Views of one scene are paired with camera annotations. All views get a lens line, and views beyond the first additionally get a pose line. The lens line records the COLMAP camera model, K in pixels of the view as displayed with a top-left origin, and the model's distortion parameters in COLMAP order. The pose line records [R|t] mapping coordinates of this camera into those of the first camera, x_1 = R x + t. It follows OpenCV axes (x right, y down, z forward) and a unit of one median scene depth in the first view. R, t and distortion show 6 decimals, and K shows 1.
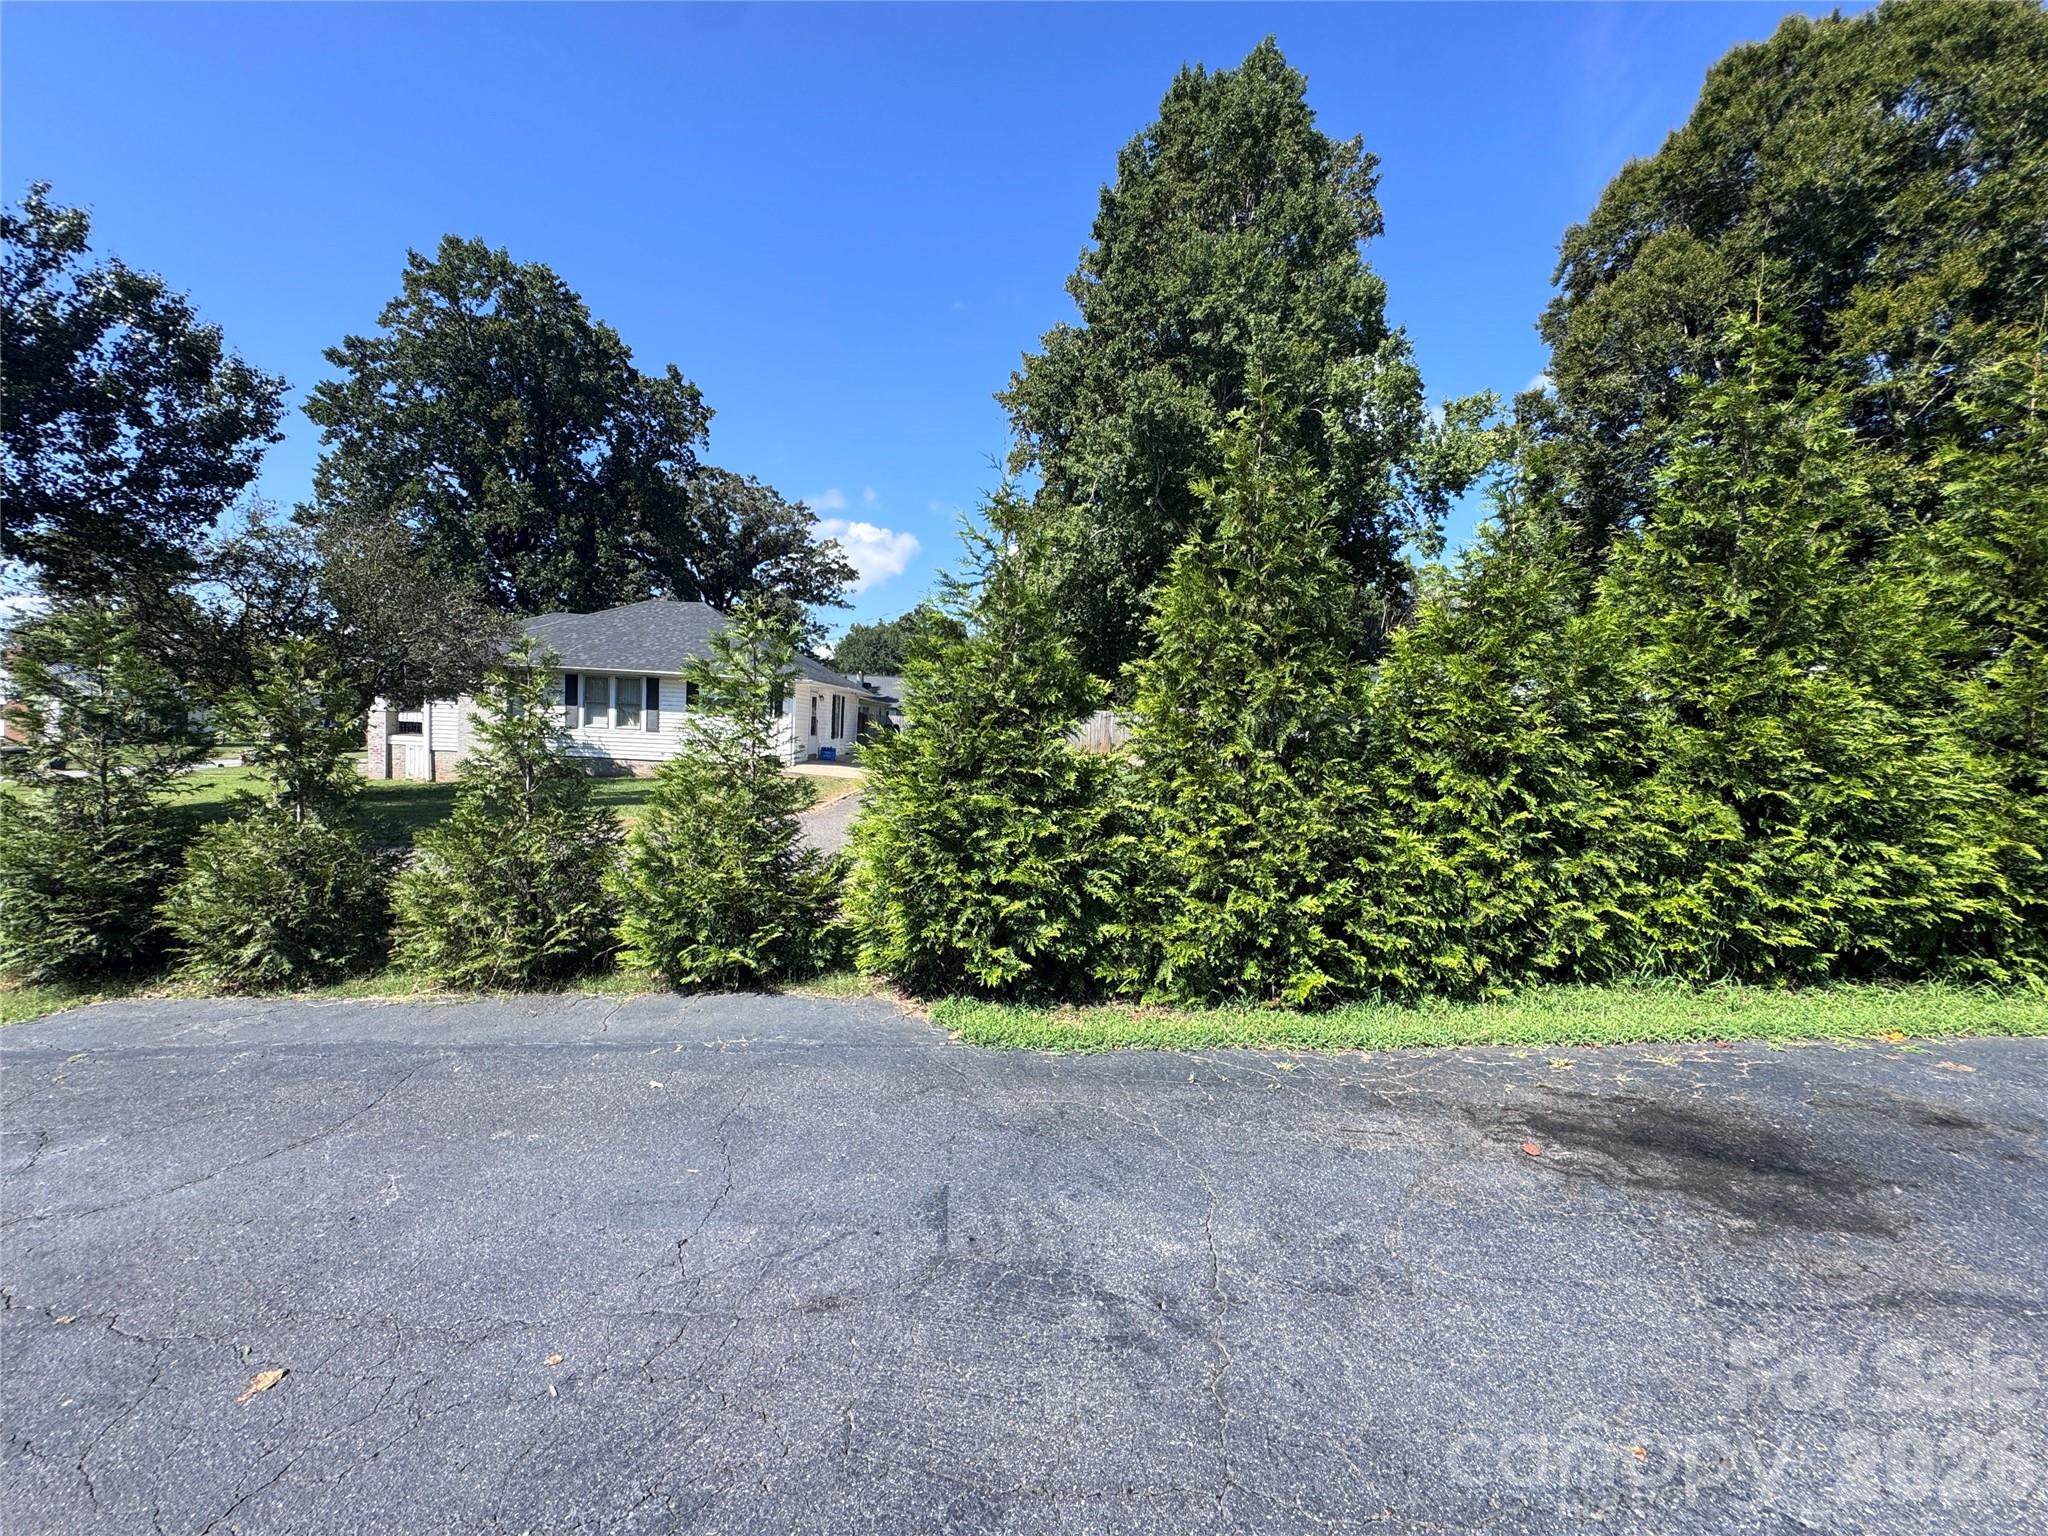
lens RADIAL K [[816.4, 0, 1028.4], [0, 816.4, 758.8], [0, 0, 1]] dist [-0.000629, 0.000286]
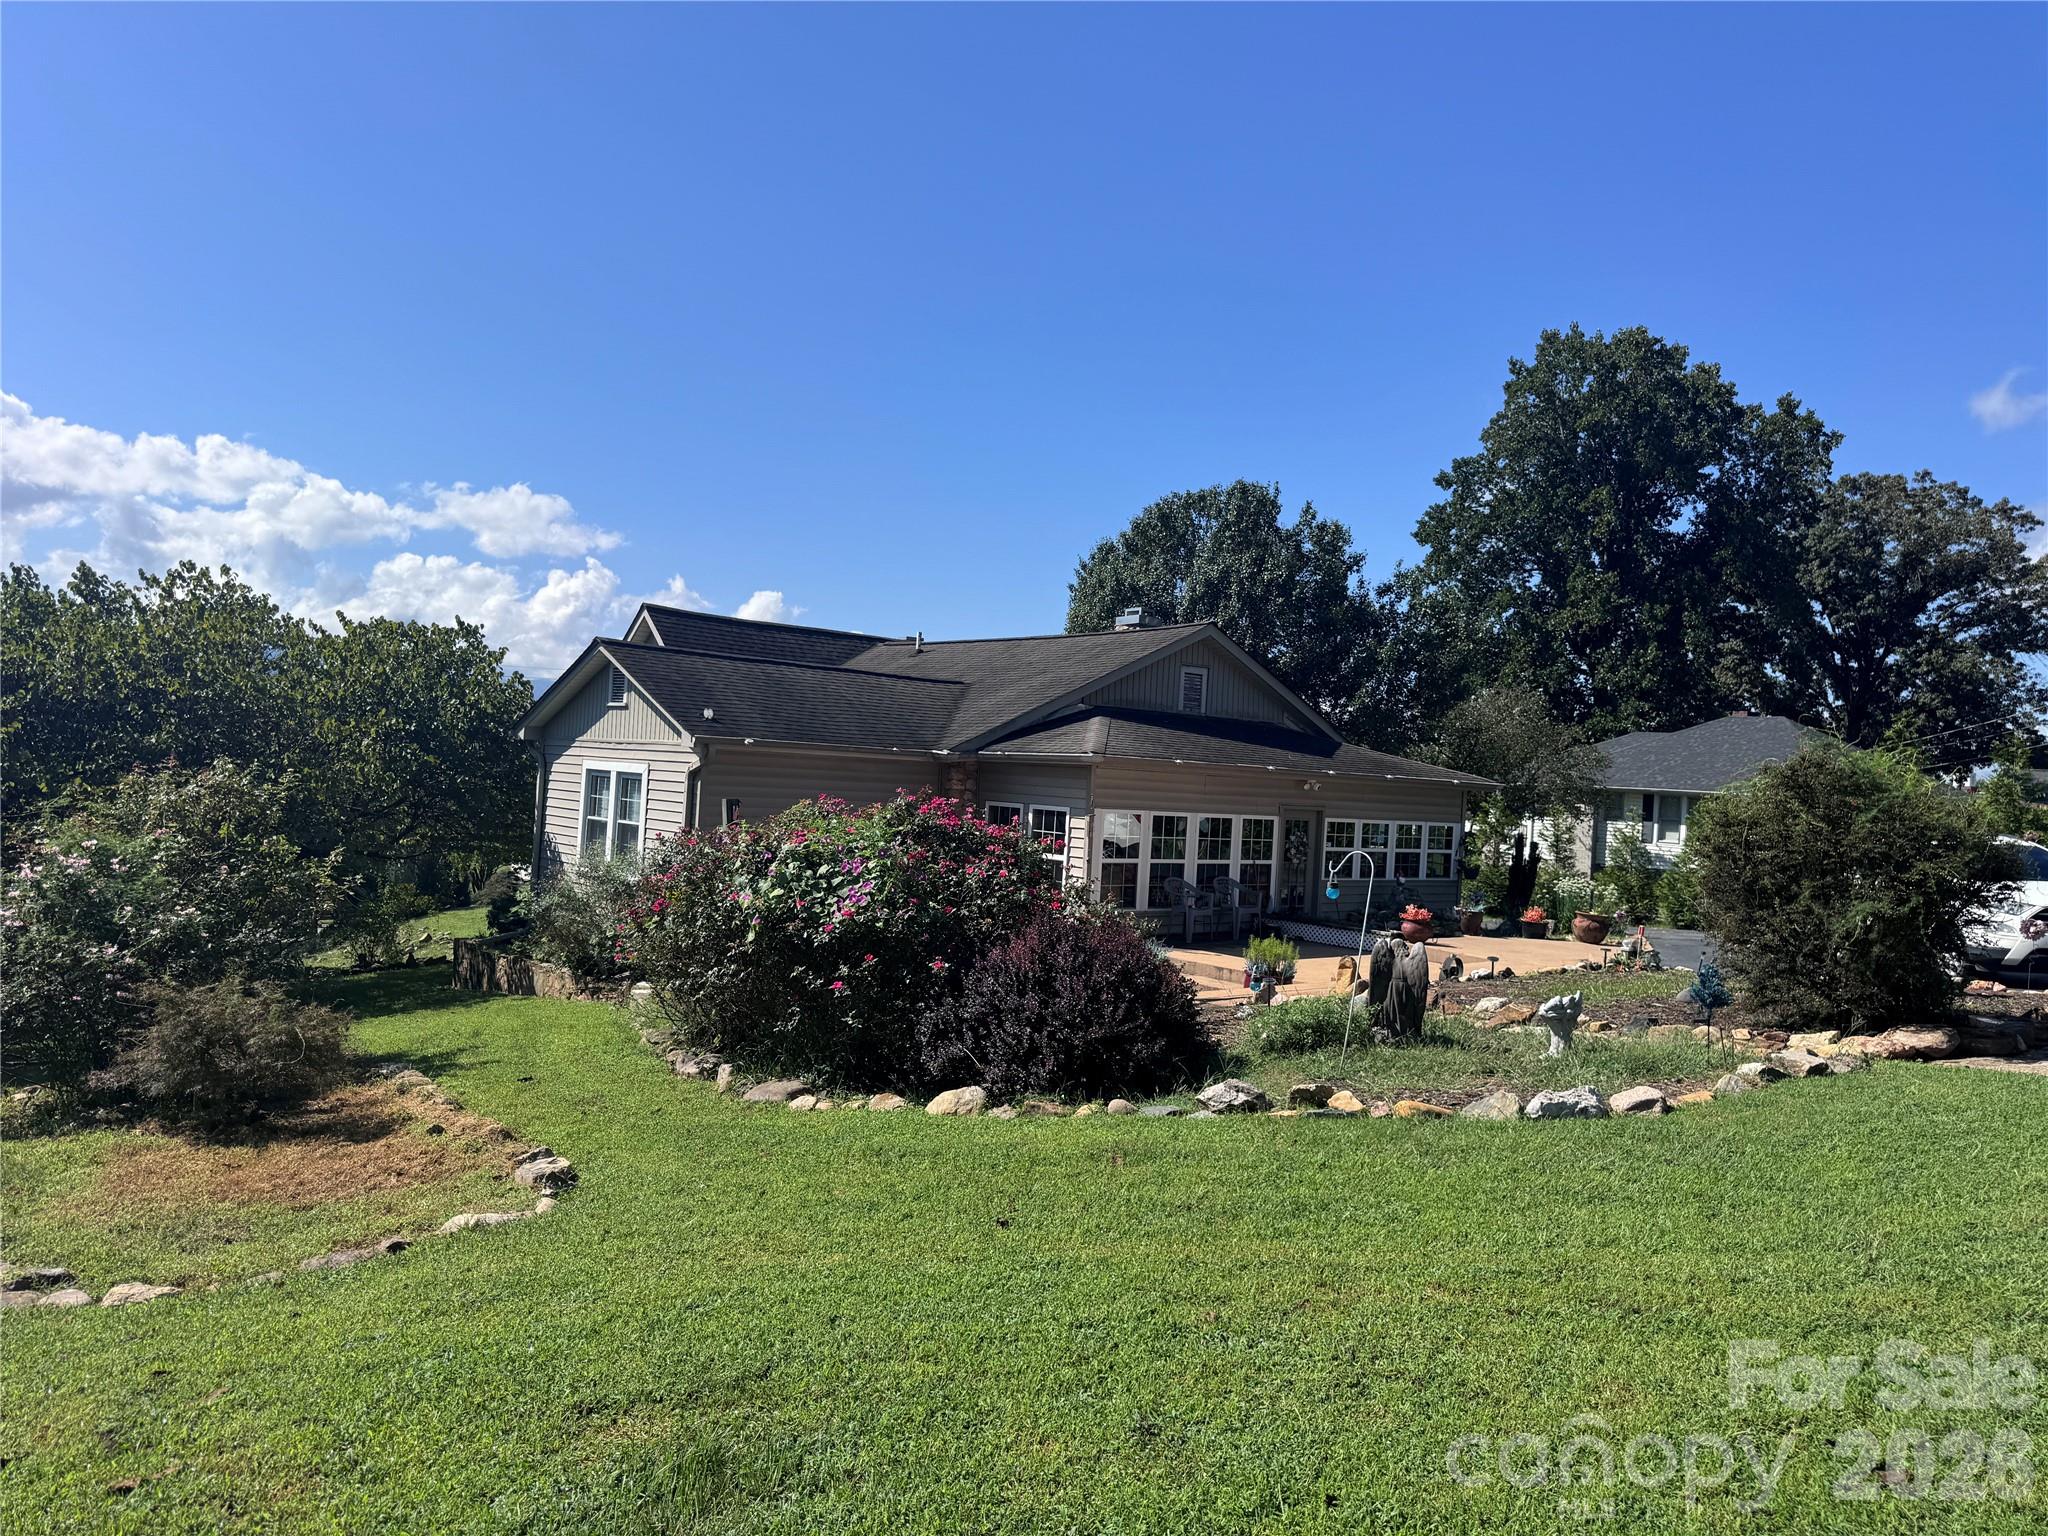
lens RADIAL K [[1444.4, 0, 1006.4], [0, 1444.4, 809.9], [0, 0, 1]] dist [0.008909, -0.006683]
pose [[0.599406, 0.003052, -0.800440, 0.329606], [-0.055818, 0.997718, -0.037995, 0.027731], [0.798497, 0.067454, 0.598208, -0.585596]]
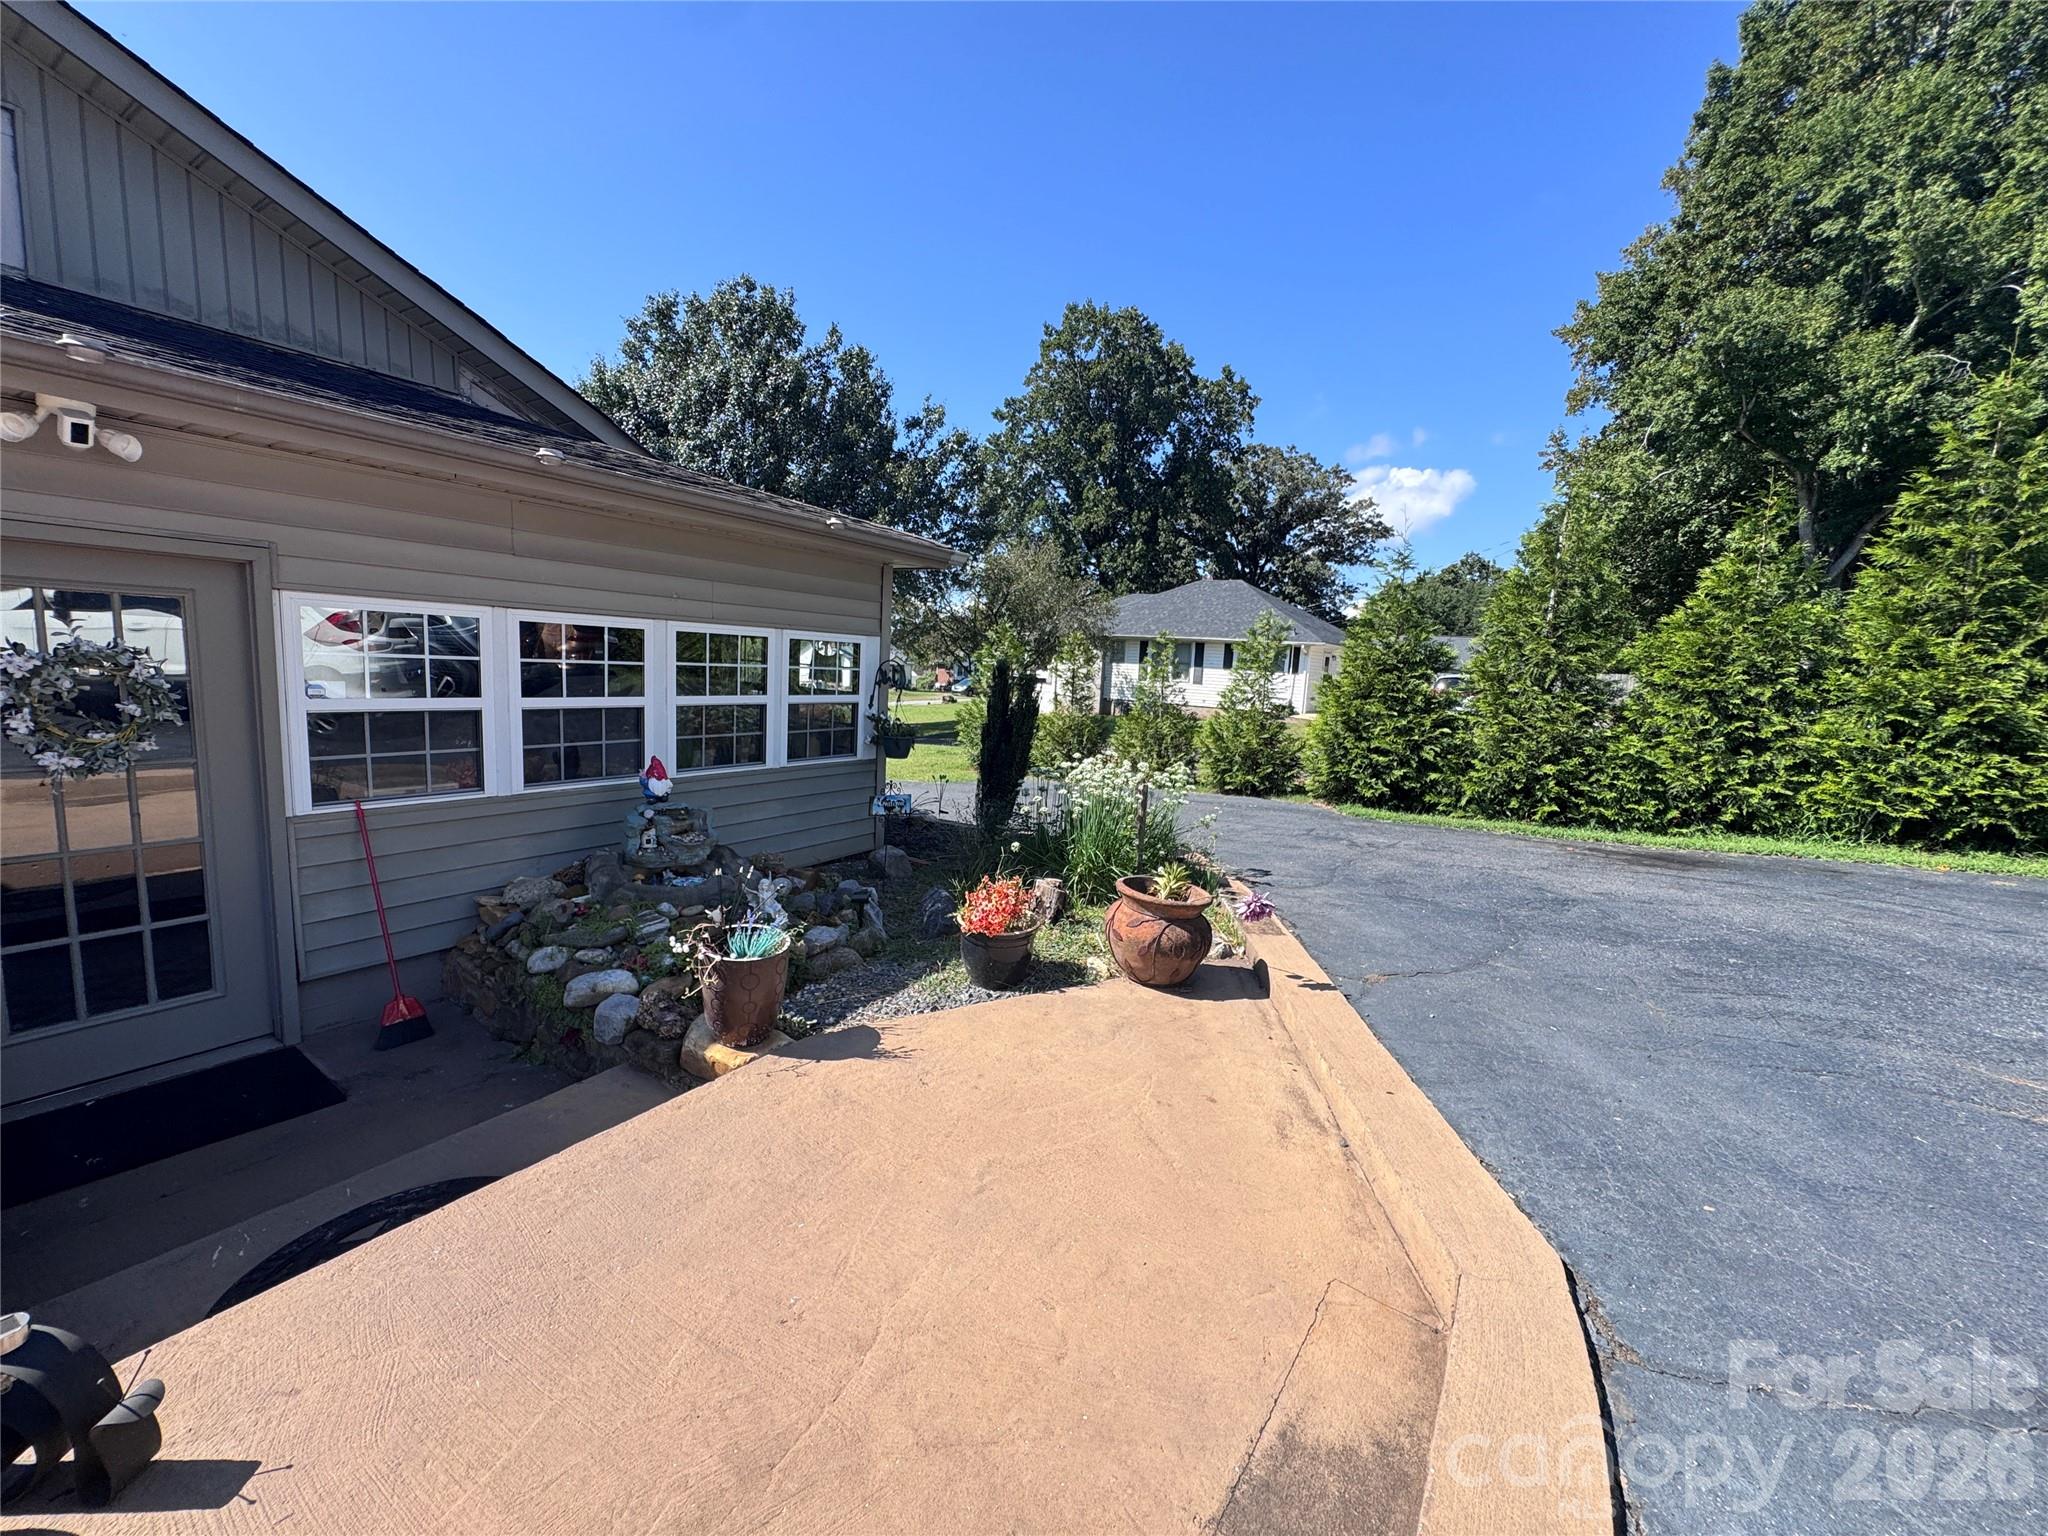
lens RADIAL K [[816.4, 0, 1016.4], [0, 816.4, 766.6], [0, 0, 1]] dist [-0.000629, 0.000286]
pose [[0.804713, 0.075669, -0.588821, 0.059380], [-0.041049, 0.996562, 0.071969, 0.011285], [0.592243, -0.033744, 0.805053, -0.157964]]
